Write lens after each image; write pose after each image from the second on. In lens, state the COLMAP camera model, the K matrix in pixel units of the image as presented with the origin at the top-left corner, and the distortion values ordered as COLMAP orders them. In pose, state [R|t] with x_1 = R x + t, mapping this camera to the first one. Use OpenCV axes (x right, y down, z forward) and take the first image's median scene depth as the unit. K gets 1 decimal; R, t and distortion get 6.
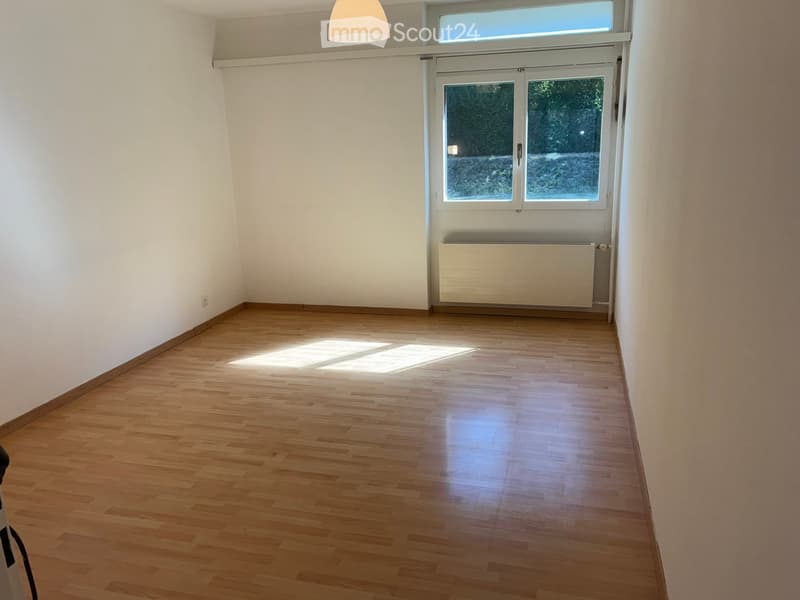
lens RADIAL K [[604.9, 0, 396.9], [0, 604.9, 298.3], [0, 0, 1]] dist [-0.002549, -0.004973]
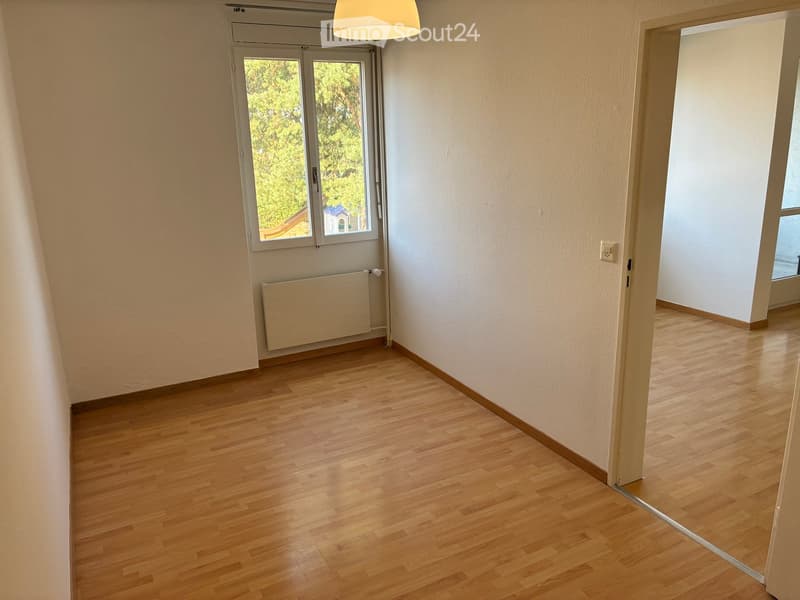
lens RADIAL K [[604.9, 0, 400.0], [0, 604.9, 300.3], [0, 0, 1]] dist [-0.002549, -0.004973]
pose [[0.738632, -0.151270, 0.656918, -0.325927], [0.189196, 0.981848, 0.013361, -0.043902], [-0.647015, 0.114417, 0.753844, 0.193229]]
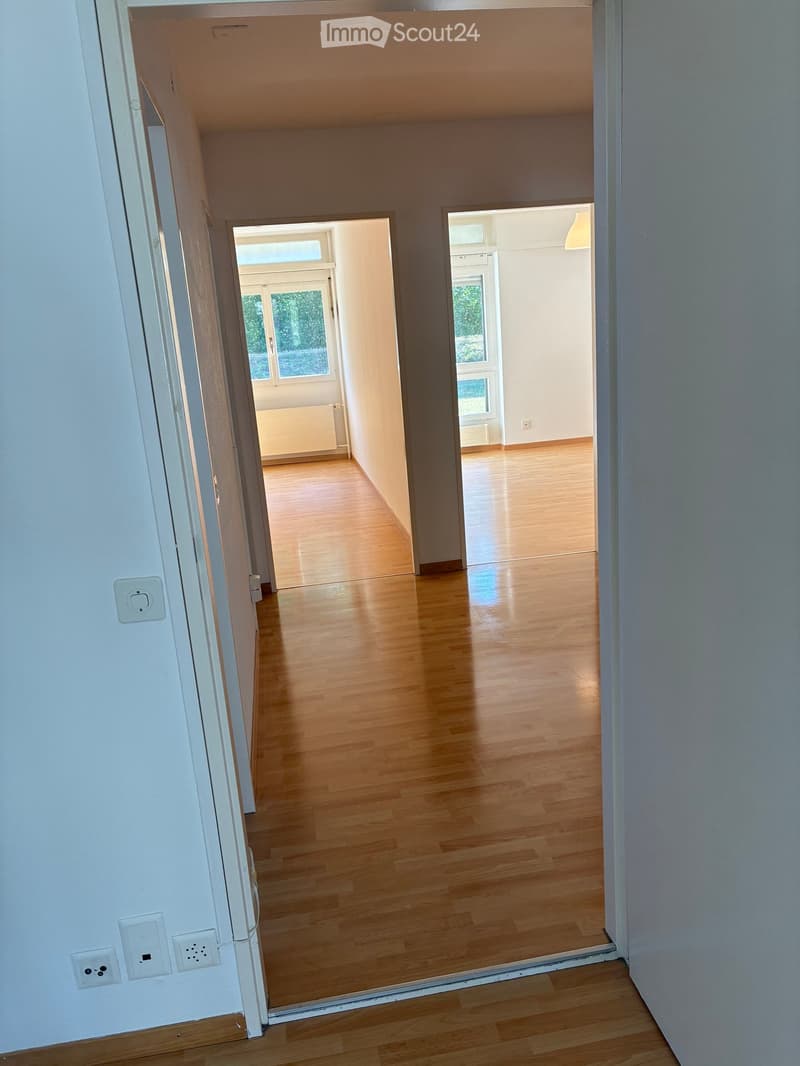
lens RADIAL K [[806.0, 0, 396.7], [0, 806.0, 528.1], [0, 0, 1]] dist [-0.002549, -0.004973]
pose [[0.917248, -0.118073, 0.380413, -0.291015], [0.146595, 0.988090, -0.046783, 0.310825], [-0.370359, 0.098678, 0.923632, -0.786213]]
